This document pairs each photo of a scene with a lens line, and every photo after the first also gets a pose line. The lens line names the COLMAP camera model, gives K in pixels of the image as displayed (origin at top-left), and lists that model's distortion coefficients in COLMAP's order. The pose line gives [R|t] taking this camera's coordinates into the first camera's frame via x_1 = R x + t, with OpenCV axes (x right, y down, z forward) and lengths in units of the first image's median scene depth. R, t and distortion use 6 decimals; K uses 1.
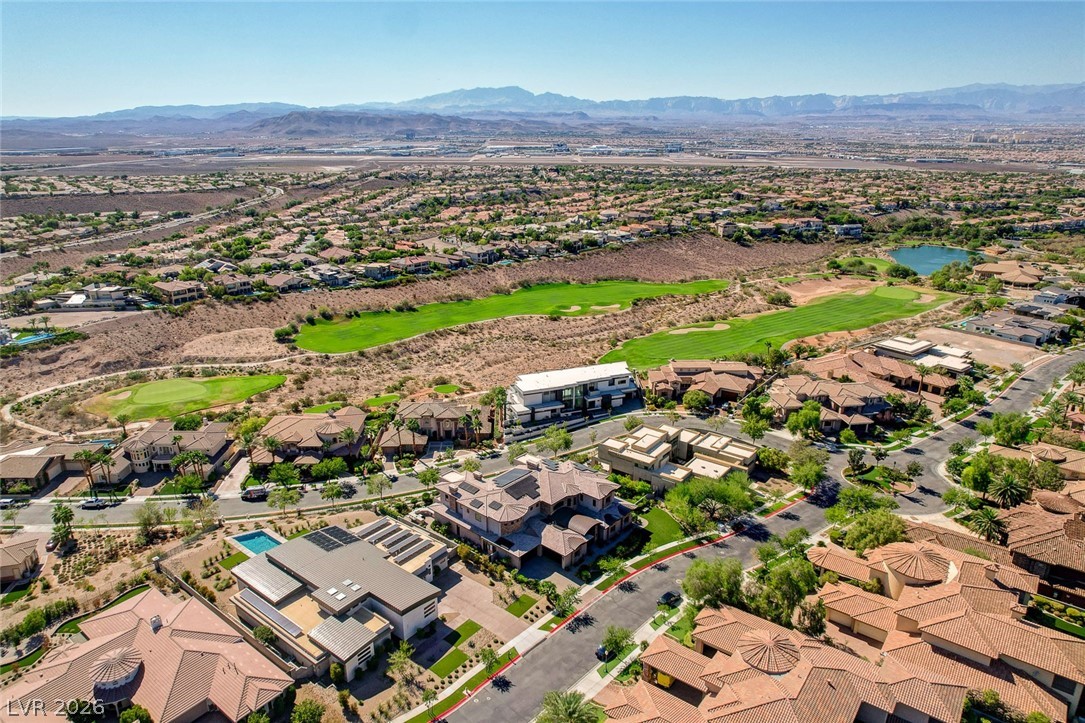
lens RADIAL K [[705.7, 0, 508.0], [0, 705.7, 357.5], [0, 0, 1]] dist [-0.058602, 0.034065]
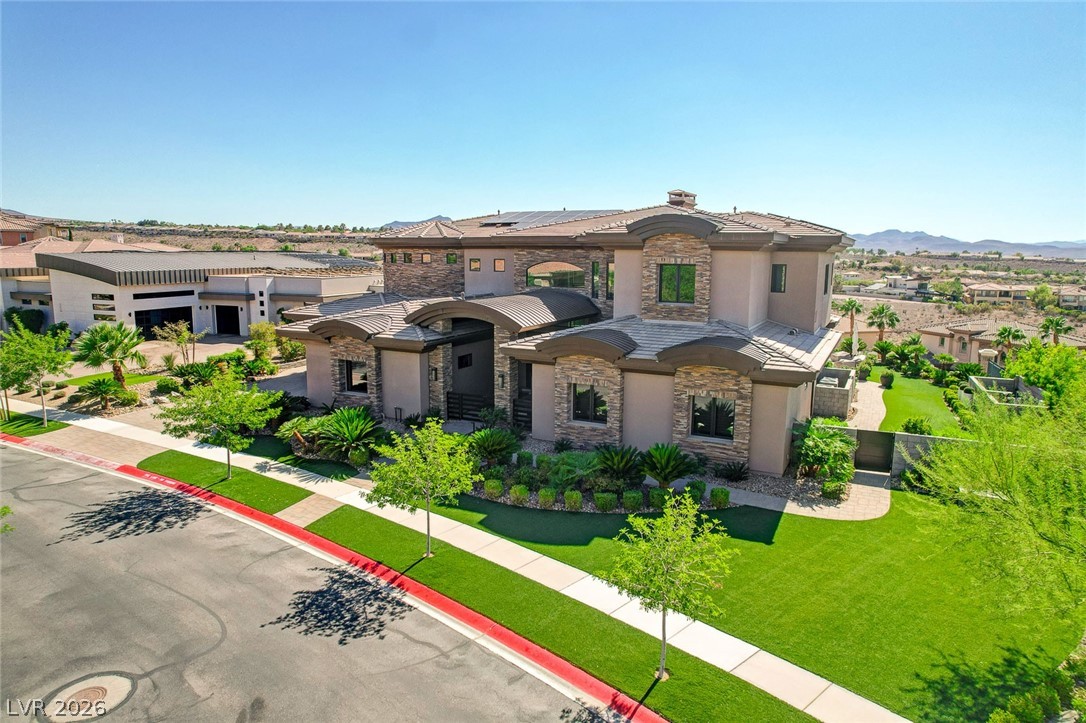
lens RADIAL K [[692.8, 0, 545.6], [0, 692.8, 364.7], [0, 0, 1]] dist [-0.078079, 0.073626]
pose [[0.291519, 0.172544, -0.940875, 0.134427], [-0.313669, 0.946455, 0.076381, 0.094844], [0.903675, 0.272857, 0.330032, 0.390927]]
